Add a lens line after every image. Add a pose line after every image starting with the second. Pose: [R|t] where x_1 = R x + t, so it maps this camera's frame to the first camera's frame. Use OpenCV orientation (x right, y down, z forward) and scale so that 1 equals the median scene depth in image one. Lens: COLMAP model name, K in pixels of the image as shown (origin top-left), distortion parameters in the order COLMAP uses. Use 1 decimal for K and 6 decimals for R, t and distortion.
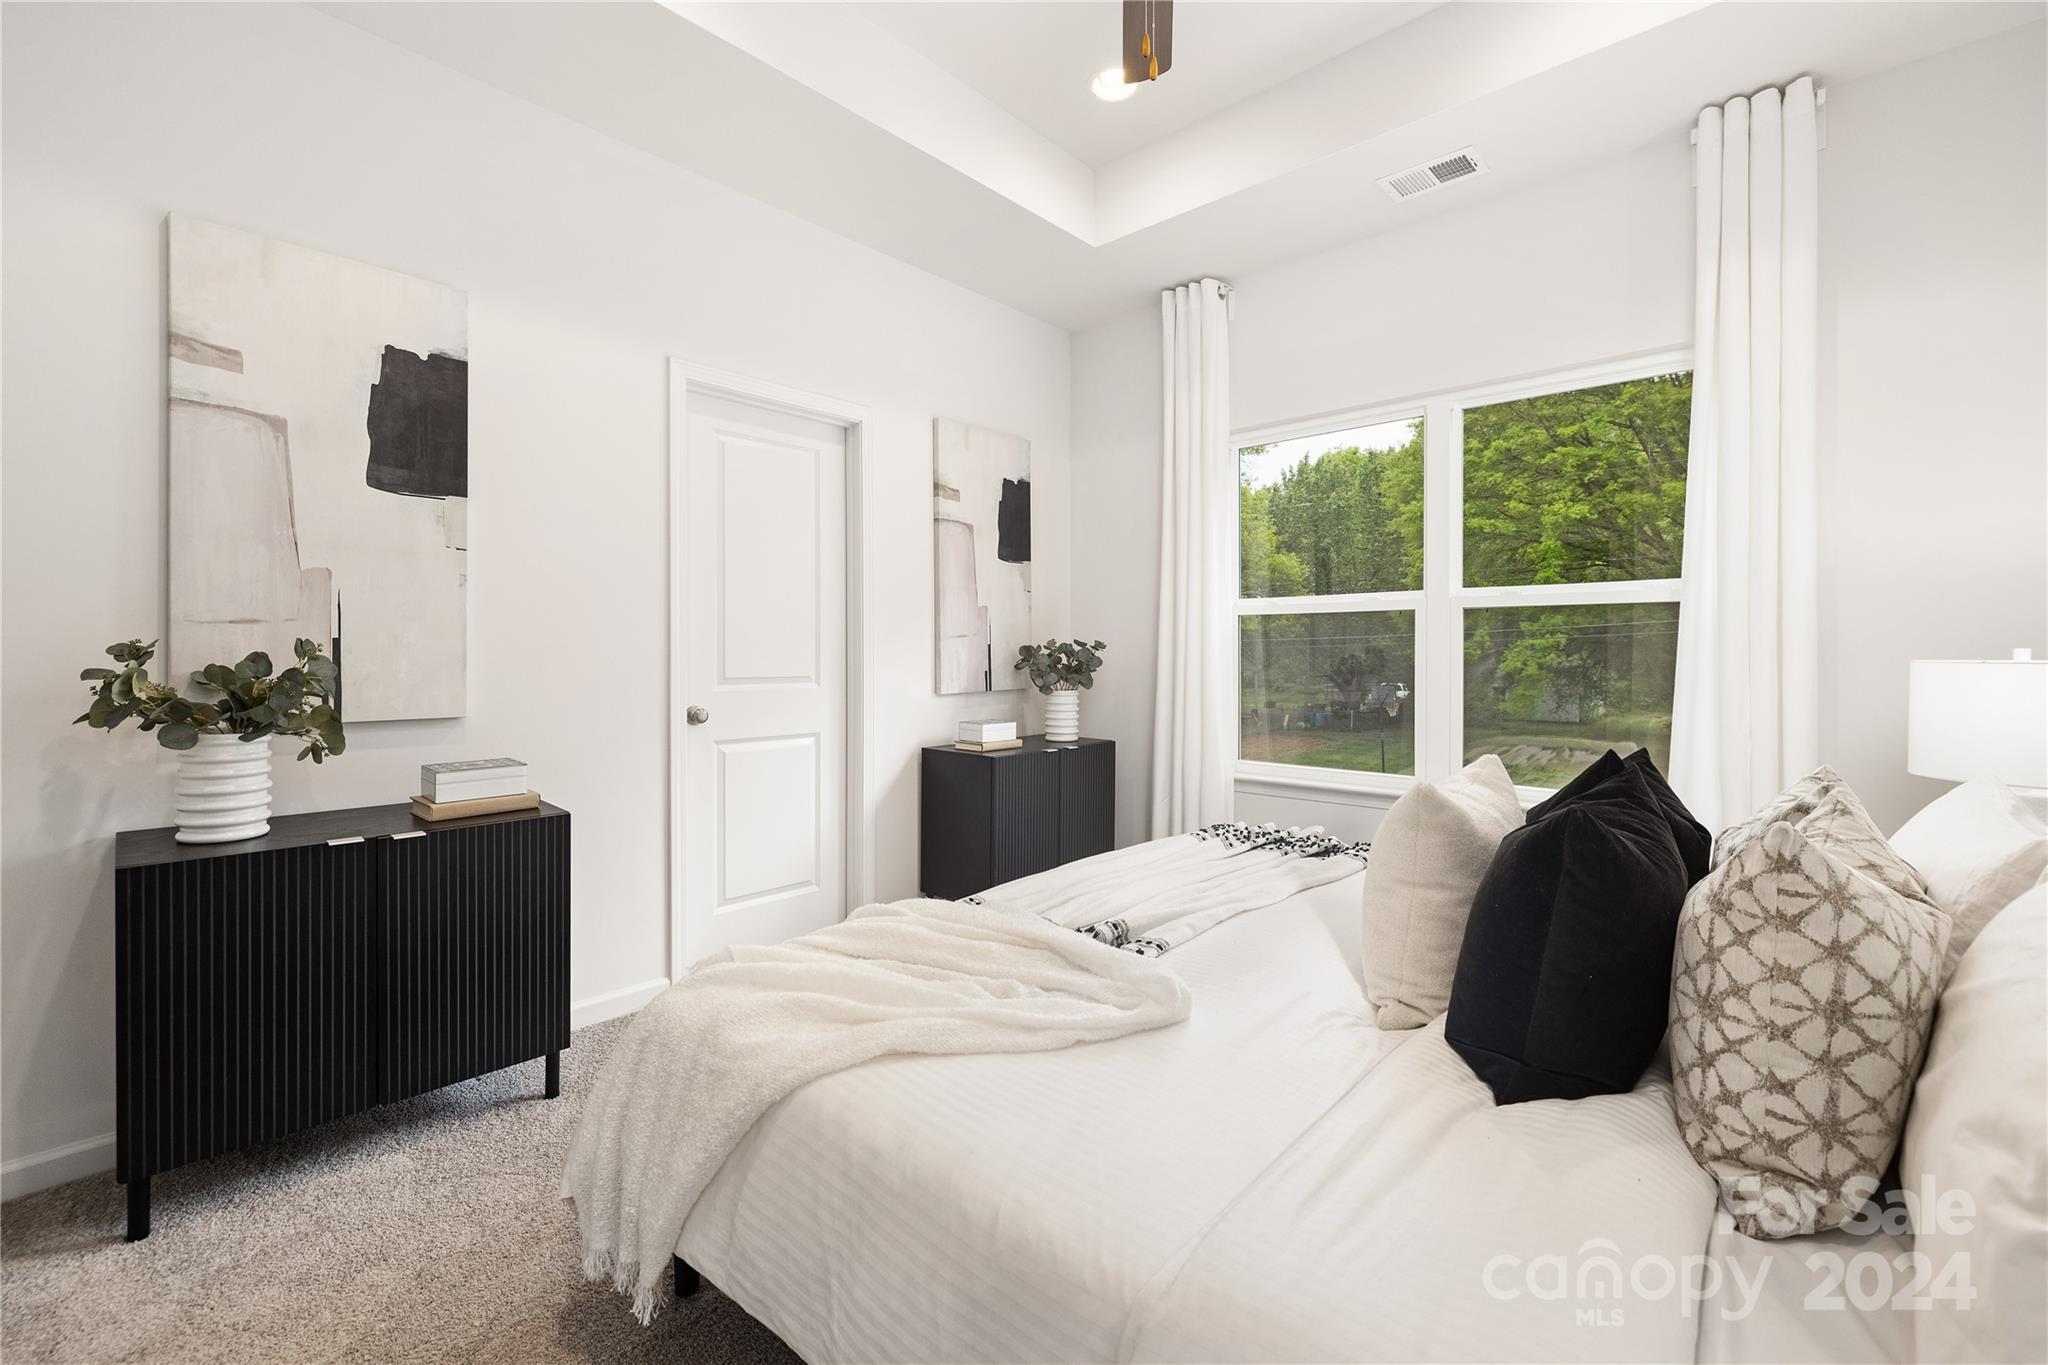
lens RADIAL K [[859.9, 0, 1028.9], [0, 859.9, 665.1], [0, 0, 1]] dist [-0.009090, 0.000526]
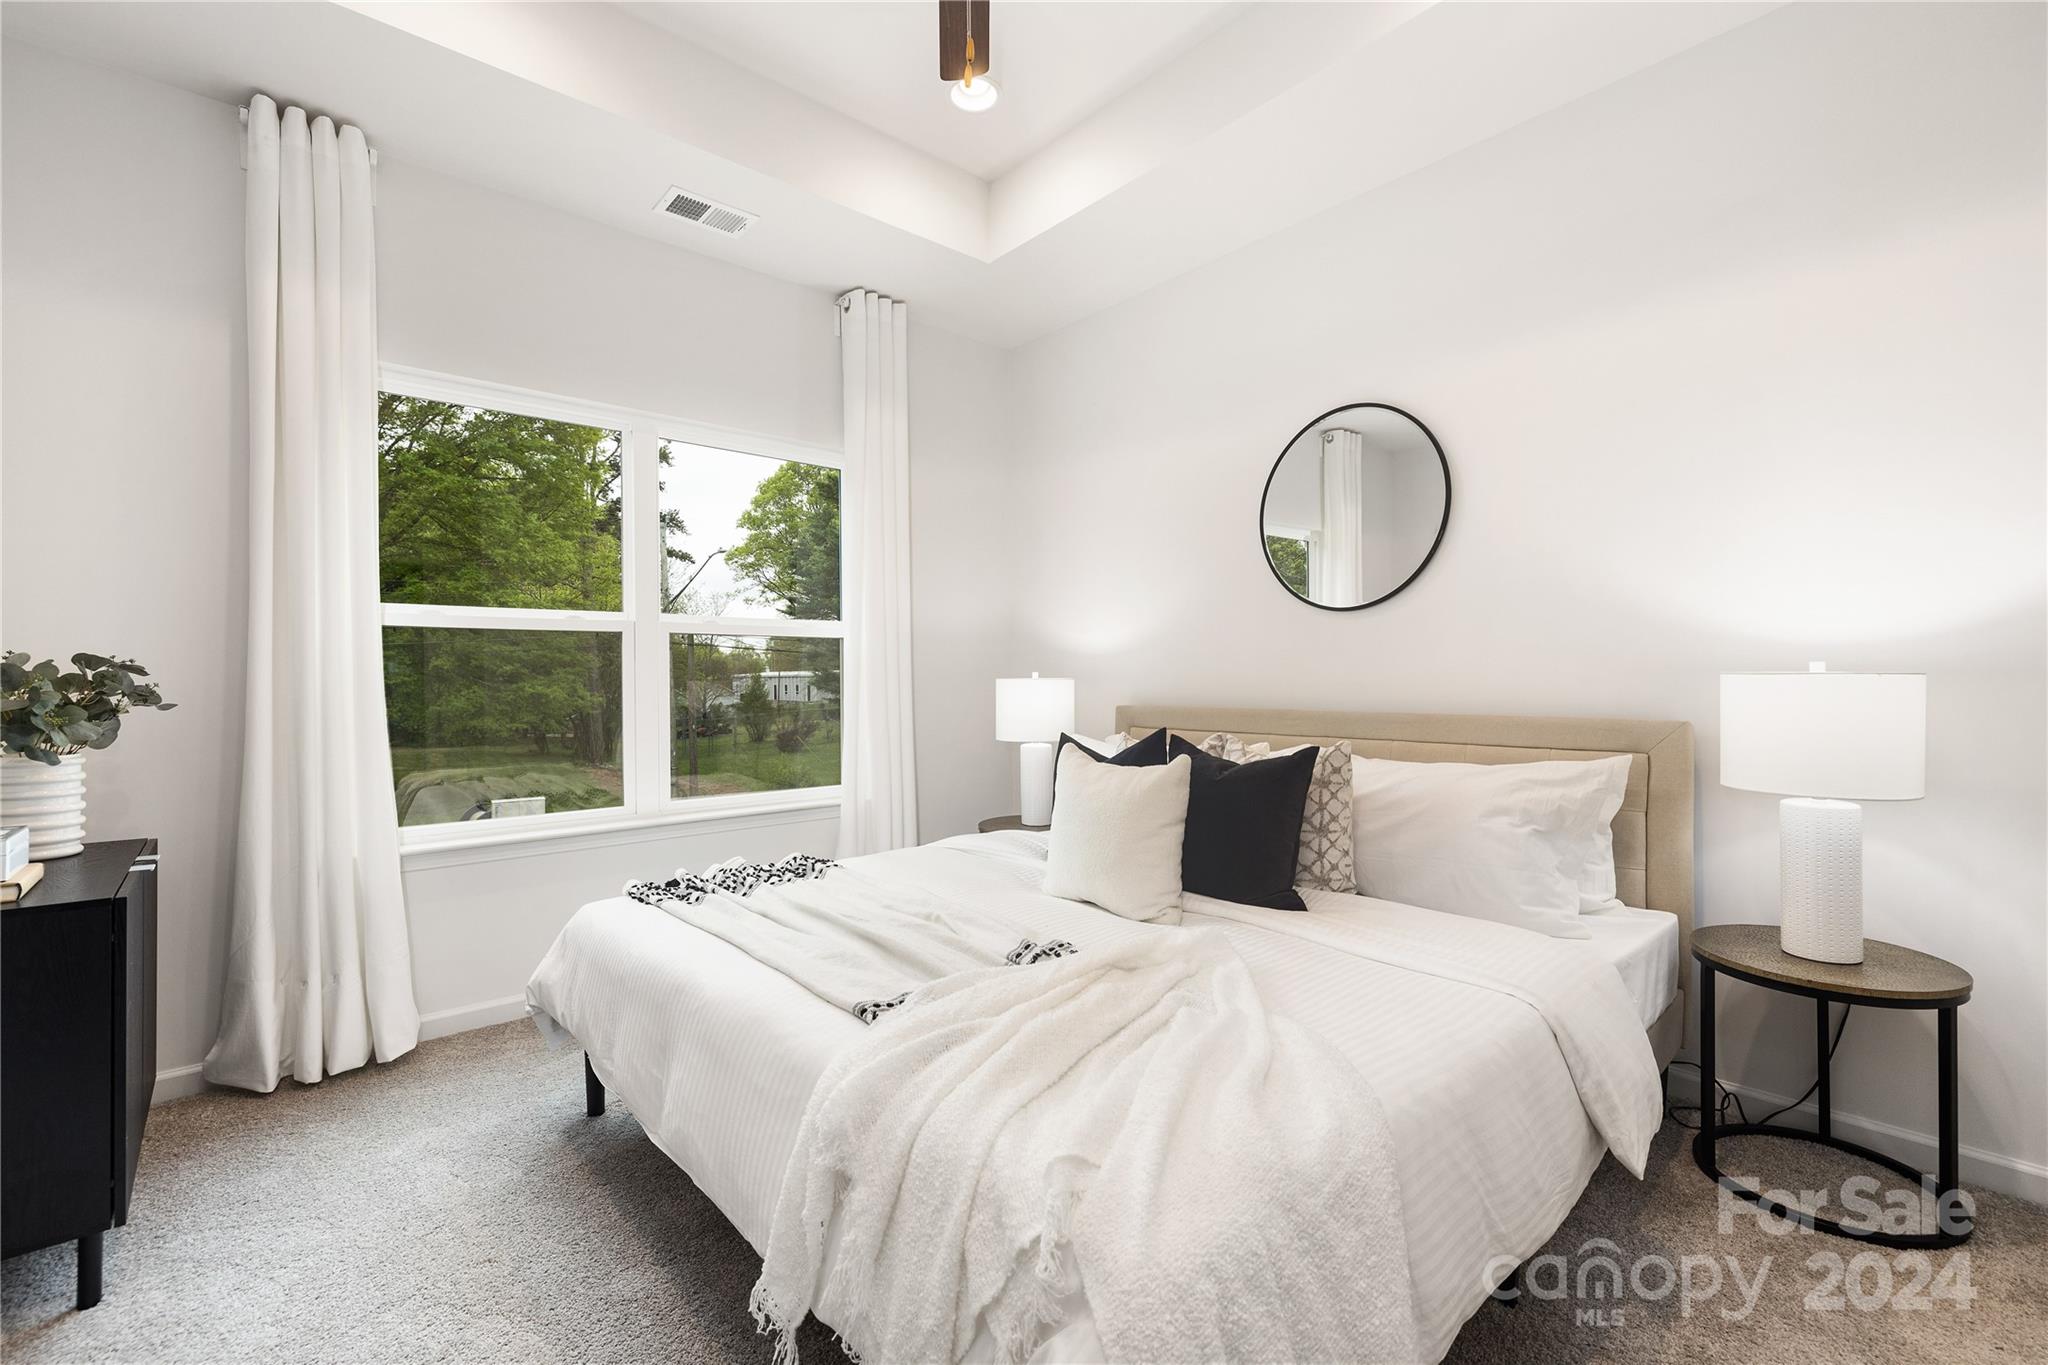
lens RADIAL K [[859.9, 0, 1028.4], [0, 859.9, 678.1], [0, 0, 1]] dist [-0.009090, 0.000526]
pose [[0.113194, -0.003387, 0.993567, -0.787797], [0.021366, 0.999771, 0.000974, -0.007441], [-0.993343, 0.021119, 0.113241, 0.788317]]
